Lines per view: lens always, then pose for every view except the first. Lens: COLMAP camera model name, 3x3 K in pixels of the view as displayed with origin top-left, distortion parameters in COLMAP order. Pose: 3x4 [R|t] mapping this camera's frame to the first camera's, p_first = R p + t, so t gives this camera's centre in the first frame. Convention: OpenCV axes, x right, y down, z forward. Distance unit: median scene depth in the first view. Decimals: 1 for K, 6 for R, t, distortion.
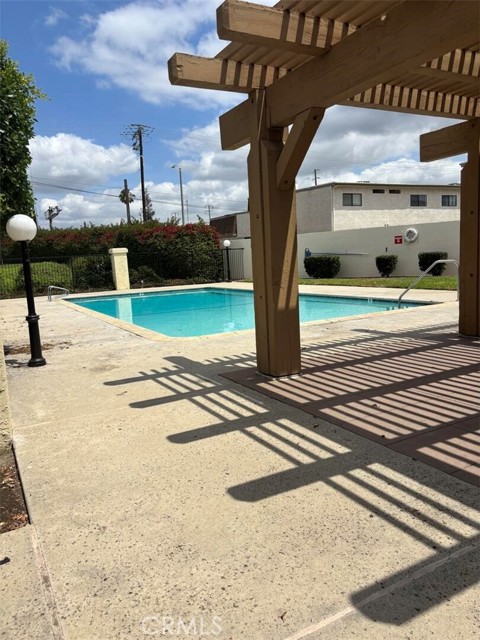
lens RADIAL K [[484.8, 0, 237.0], [0, 484.8, 319.7], [0, 0, 1]] dist [0.055265, -0.059432]
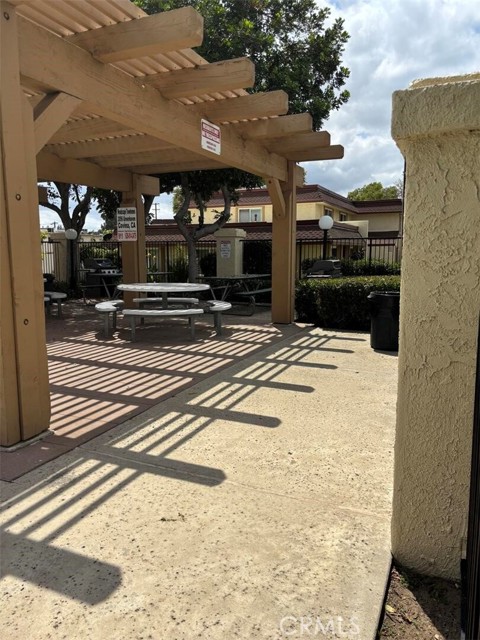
lens RADIAL K [[484.8, 0, 237.0], [0, 484.8, 319.7], [0, 0, 1]] dist [0.055265, -0.059432]
pose [[-0.609987, -0.053088, 0.790631, -0.821905], [0.145076, 0.973407, 0.177290, -0.159422], [-0.779018, 0.222846, -0.586063, 1.485304]]
